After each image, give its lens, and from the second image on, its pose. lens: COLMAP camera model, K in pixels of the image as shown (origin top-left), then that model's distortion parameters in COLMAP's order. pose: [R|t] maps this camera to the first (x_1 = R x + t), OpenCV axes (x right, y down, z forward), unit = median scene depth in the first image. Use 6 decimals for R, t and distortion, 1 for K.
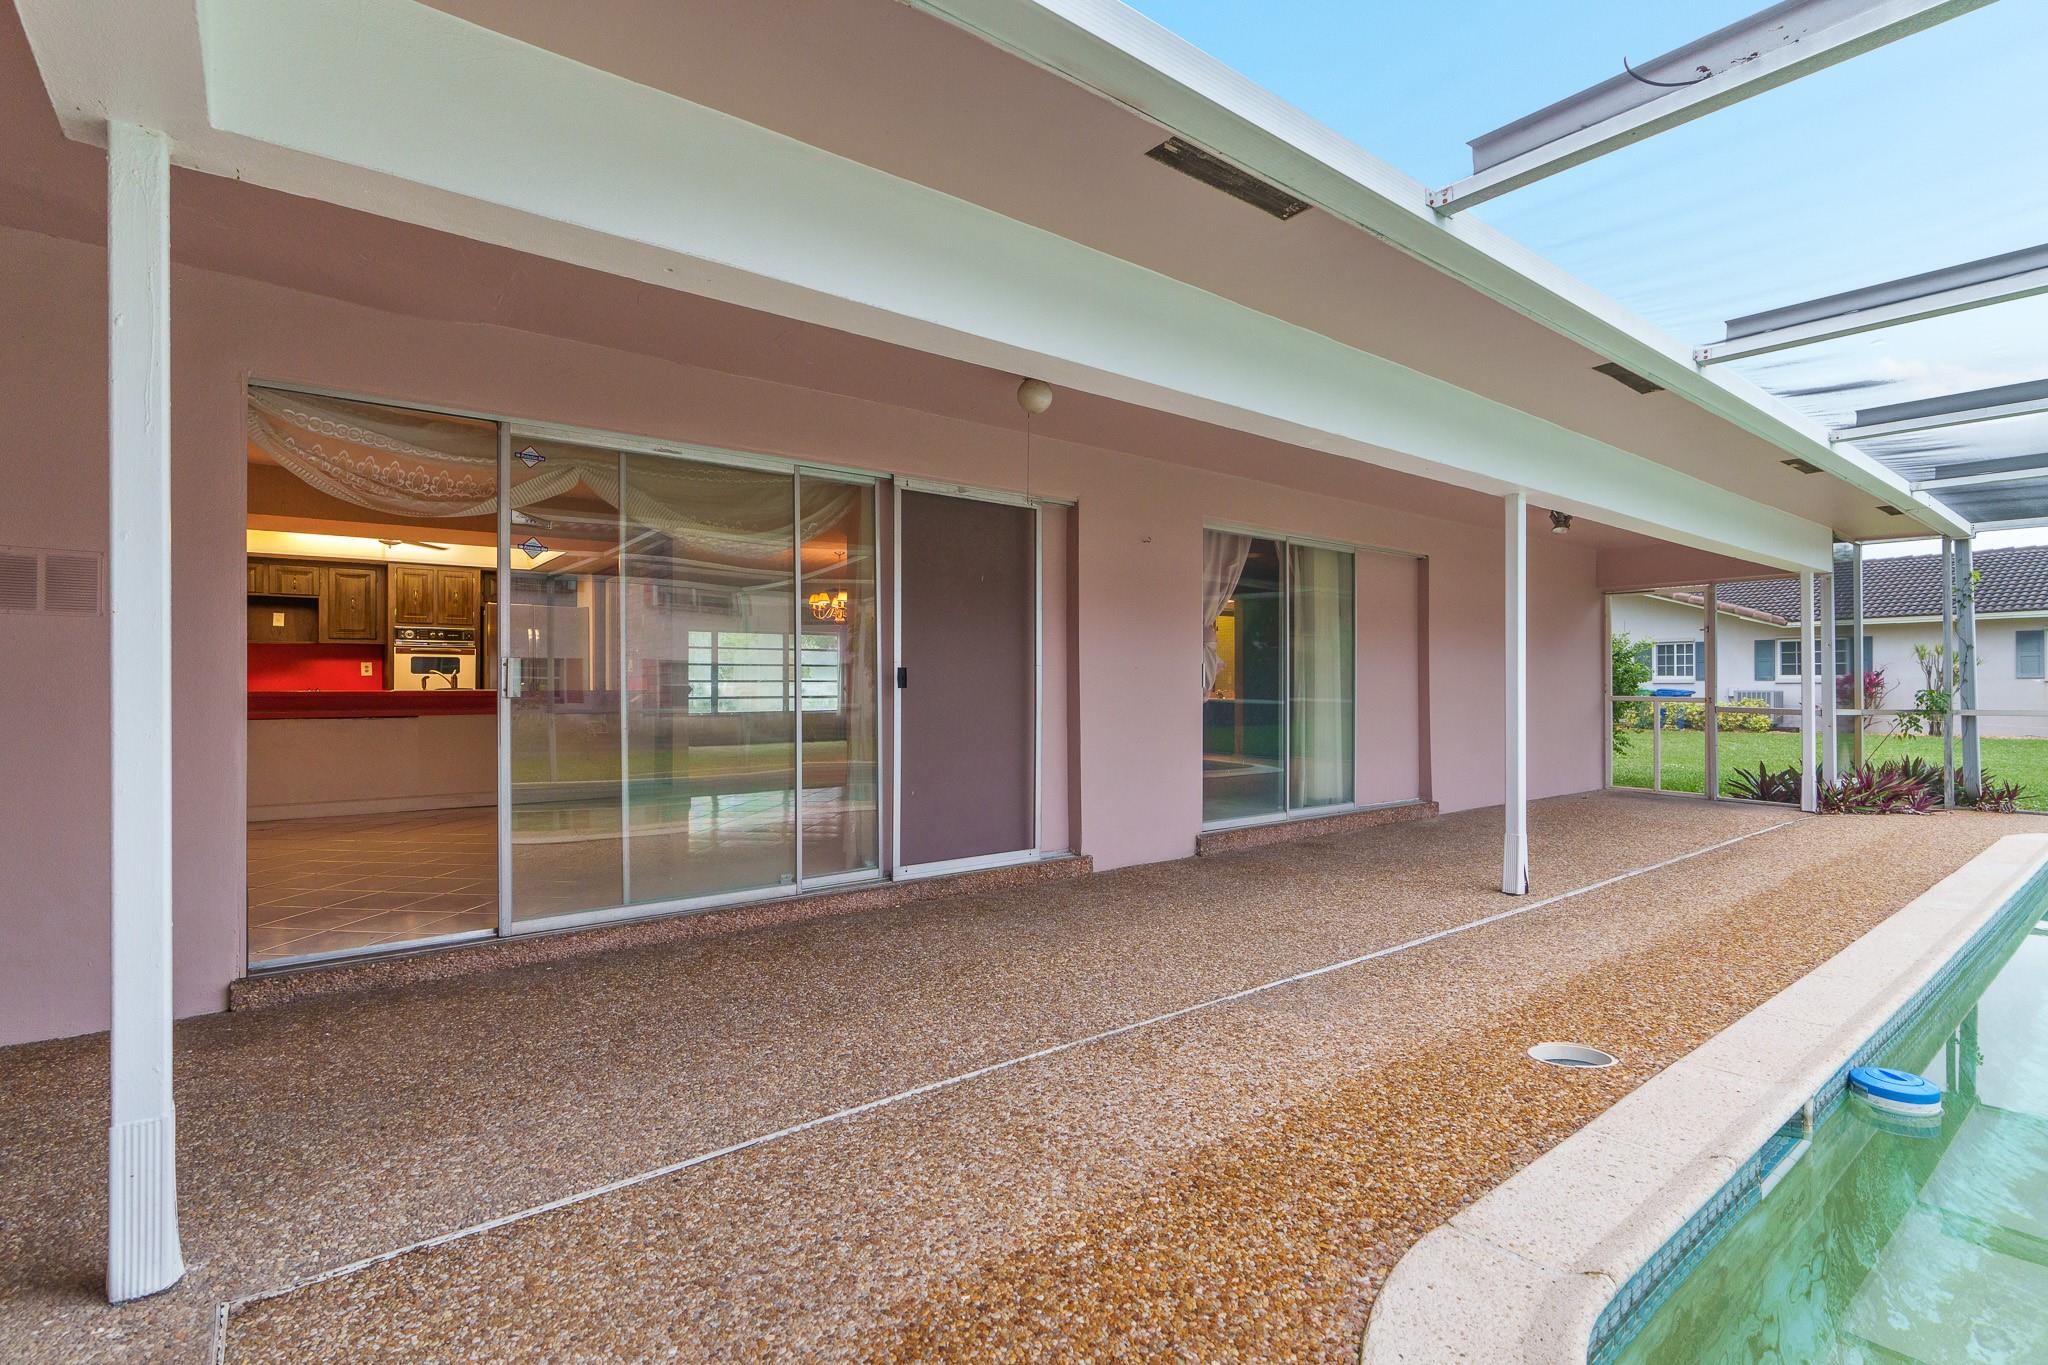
lens RADIAL K [[930.2, 0, 1029.2], [0, 930.2, 677.3], [0, 0, 1]] dist [-0.016761, 0.007153]
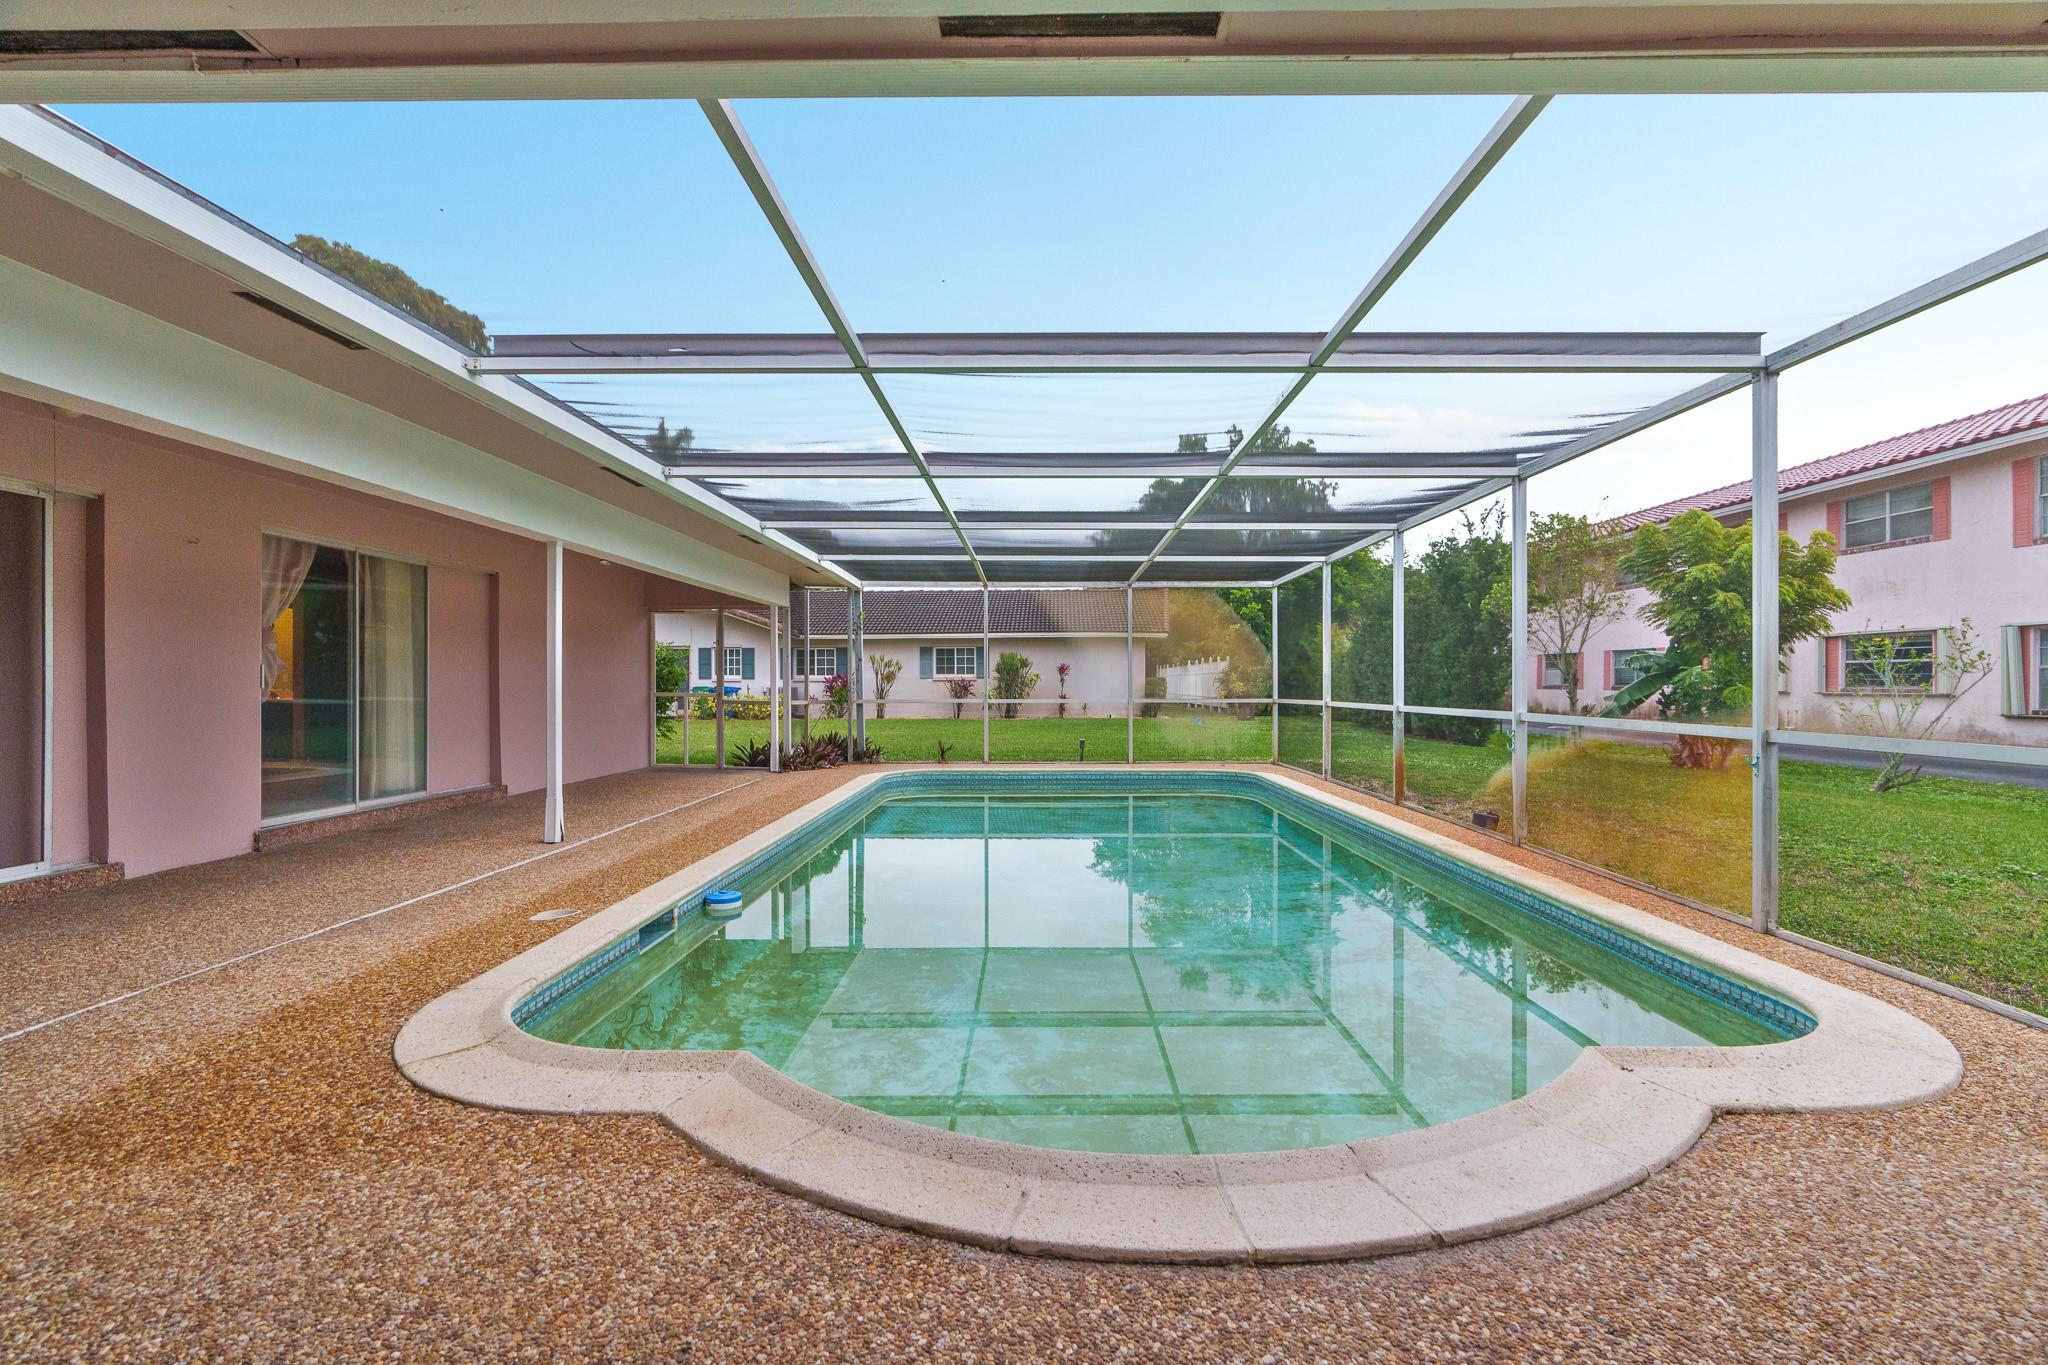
lens RADIAL K [[954.9, 0, 990.1], [0, 954.9, 687.5], [0, 0, 1]] dist [-0.003453, 0.001199]
pose [[0.657052, -0.003638, 0.753836, -0.072133], [-0.007055, 0.999915, 0.010975, -0.006519], [-0.753812, -0.012530, 0.656971, -0.276627]]
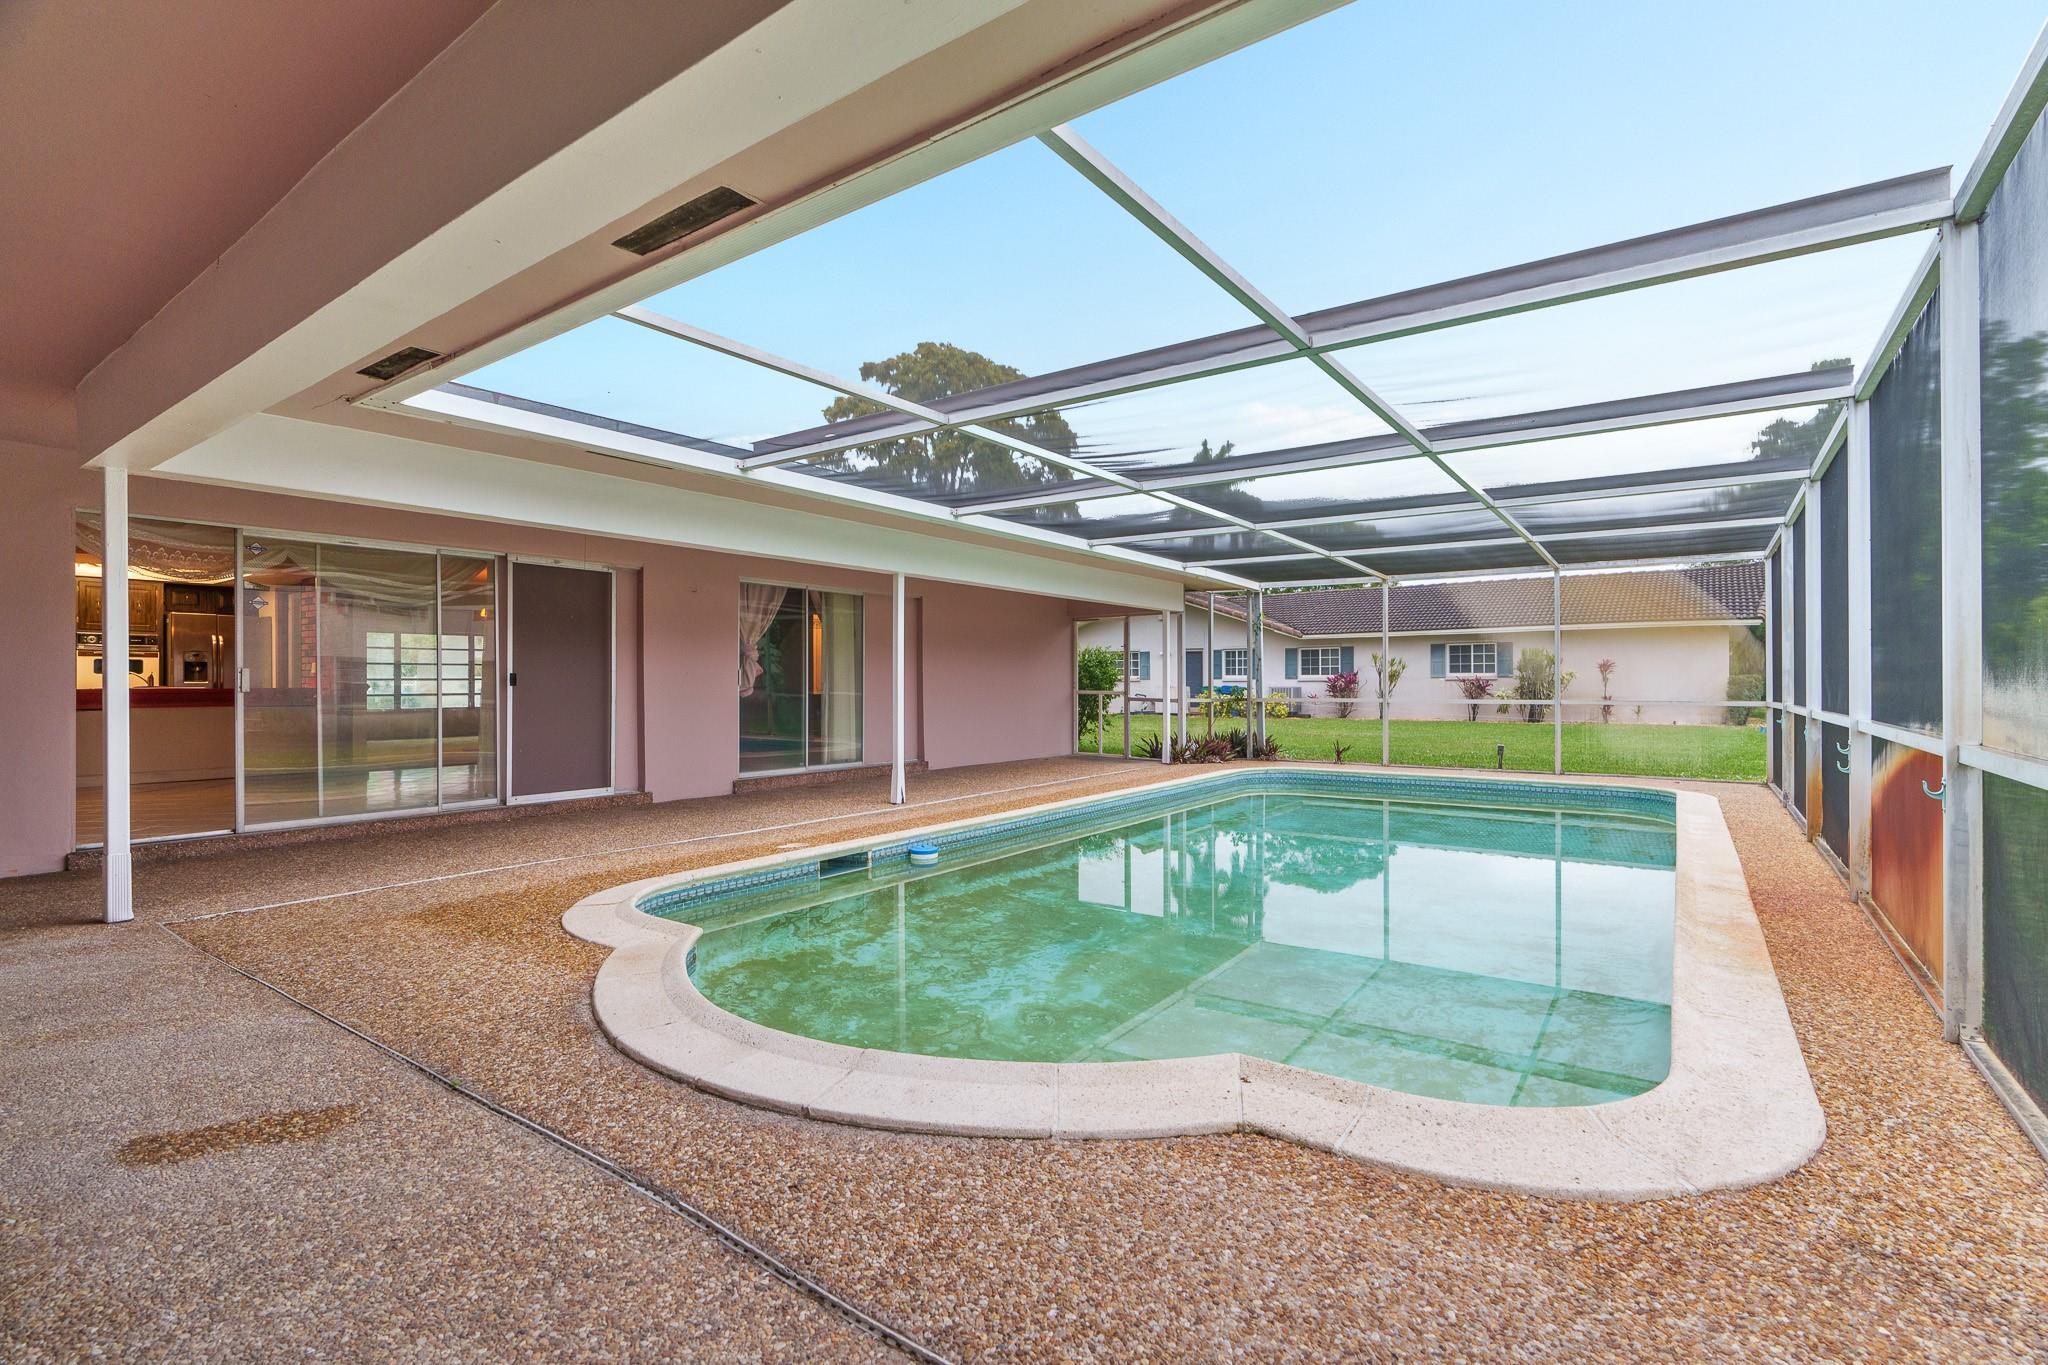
lens RADIAL K [[930.5, 0, 990.0], [0, 930.5, 678.5], [0, 0, 1]] dist [-0.006166, 0.000526]
pose [[0.972593, 0.000531, 0.232514, 0.212760], [-0.001517, 0.999991, 0.004060, -0.006710], [-0.232510, -0.004302, 0.972585, -0.551117]]
